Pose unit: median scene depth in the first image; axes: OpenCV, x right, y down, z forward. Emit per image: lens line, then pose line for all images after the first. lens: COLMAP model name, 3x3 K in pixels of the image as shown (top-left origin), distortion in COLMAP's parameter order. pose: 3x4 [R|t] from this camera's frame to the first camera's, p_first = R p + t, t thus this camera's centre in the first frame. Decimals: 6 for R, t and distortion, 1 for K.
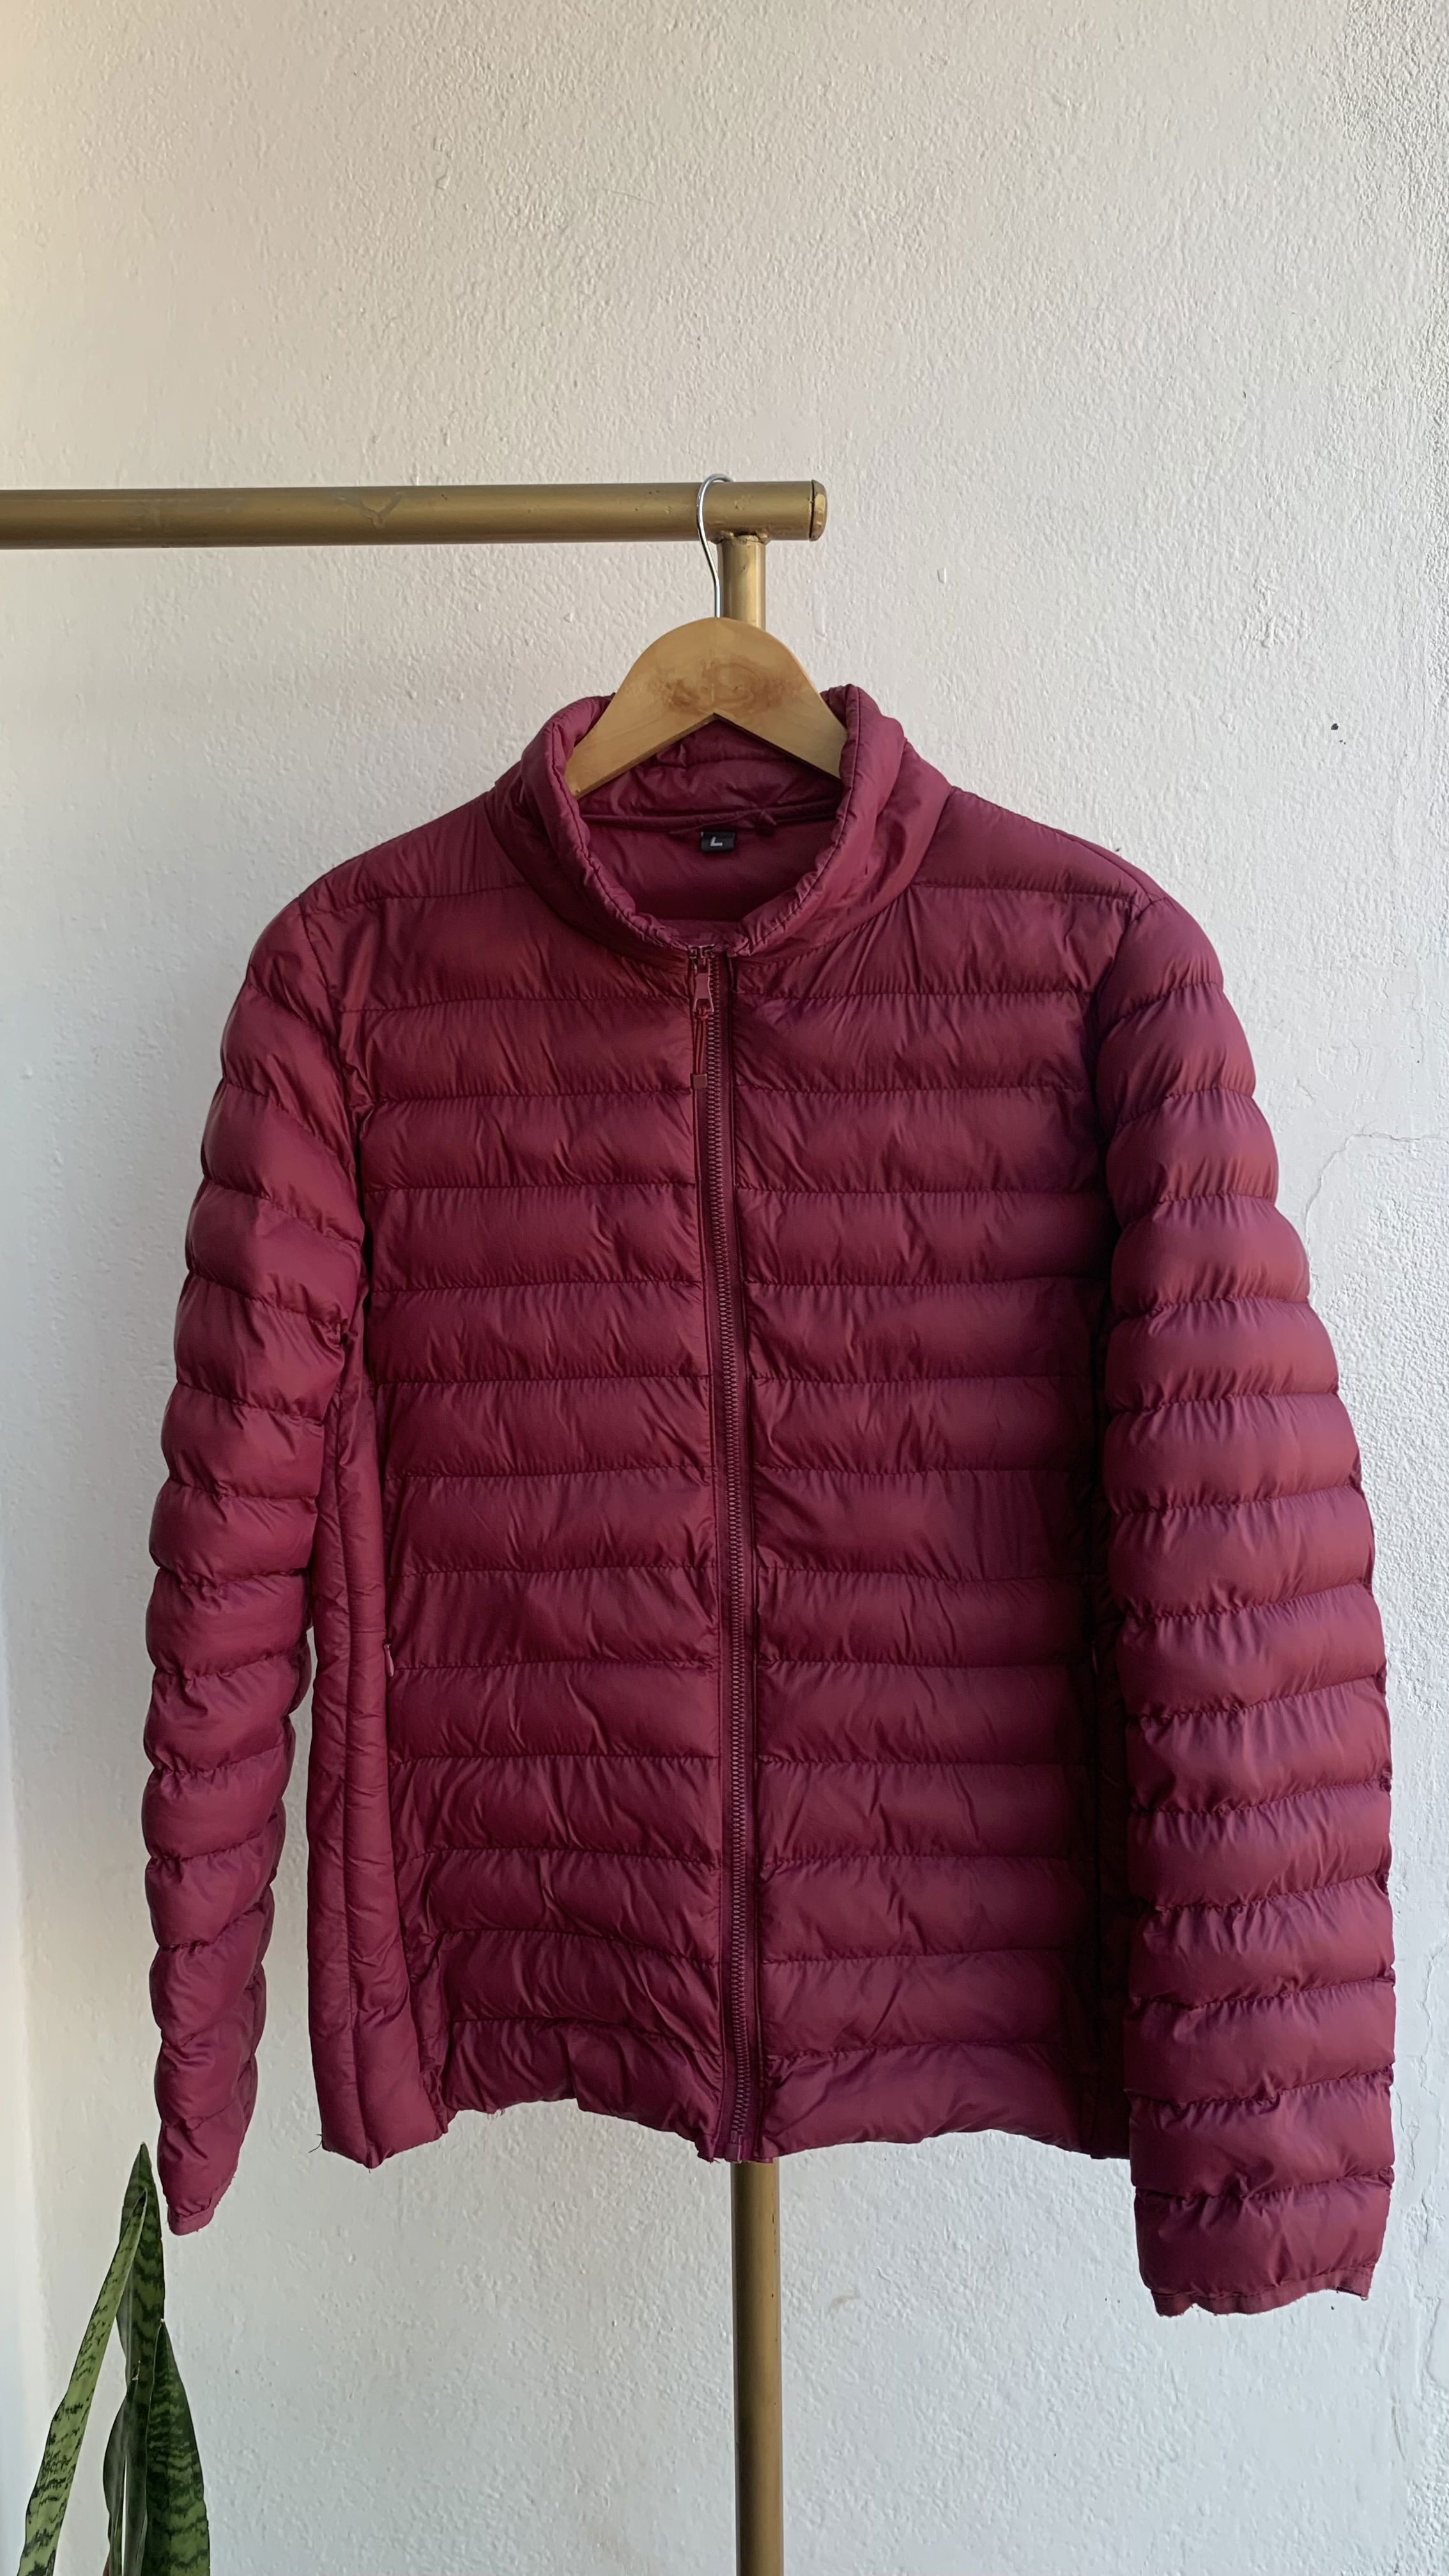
lens RADIAL K [[1958.1, 0, 804.0], [0, 1958.1, 1247.1], [0, 0, 1]] dist [0.006073, -0.002214]
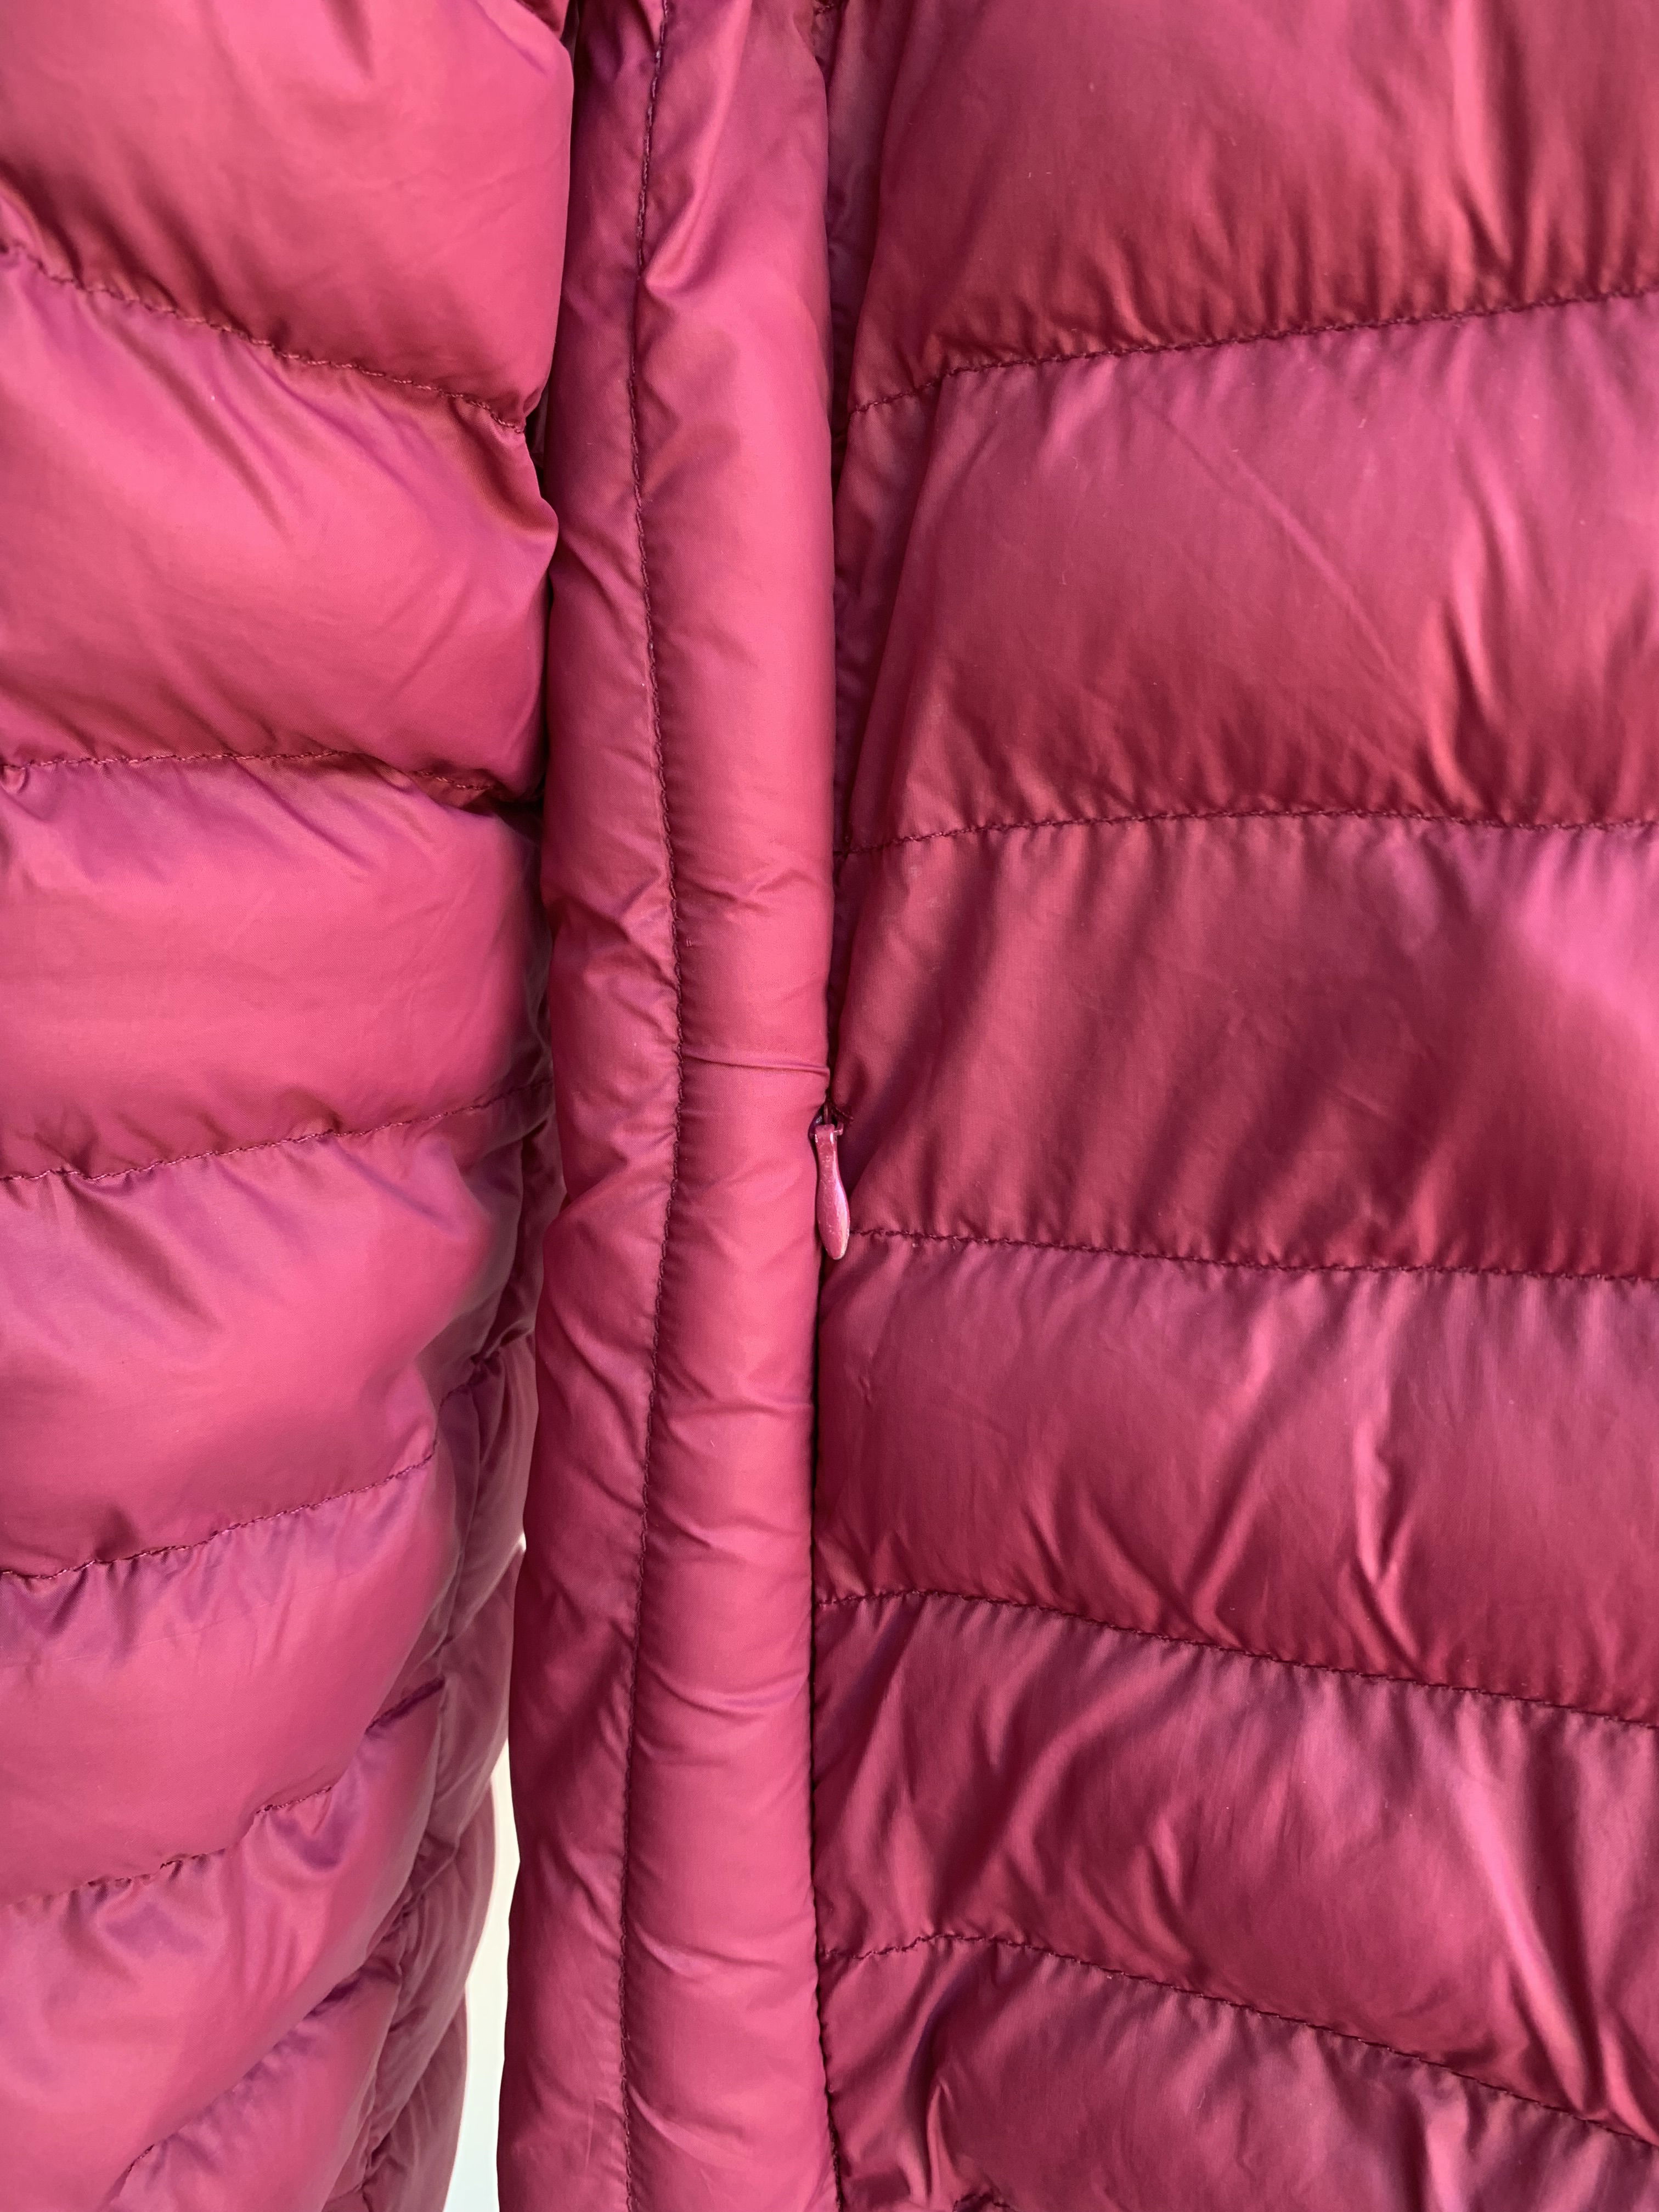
lens RADIAL K [[1686.5, 0, 828.3], [0, 1686.5, 1104.9], [0, 0, 1]] dist [0.005581, -0.008698]
pose [[0.960314, 0.084686, -0.265756, -0.159200], [-0.046043, 0.987853, 0.148413, 0.170922], [0.275096, -0.130287, 0.952548, 0.810506]]
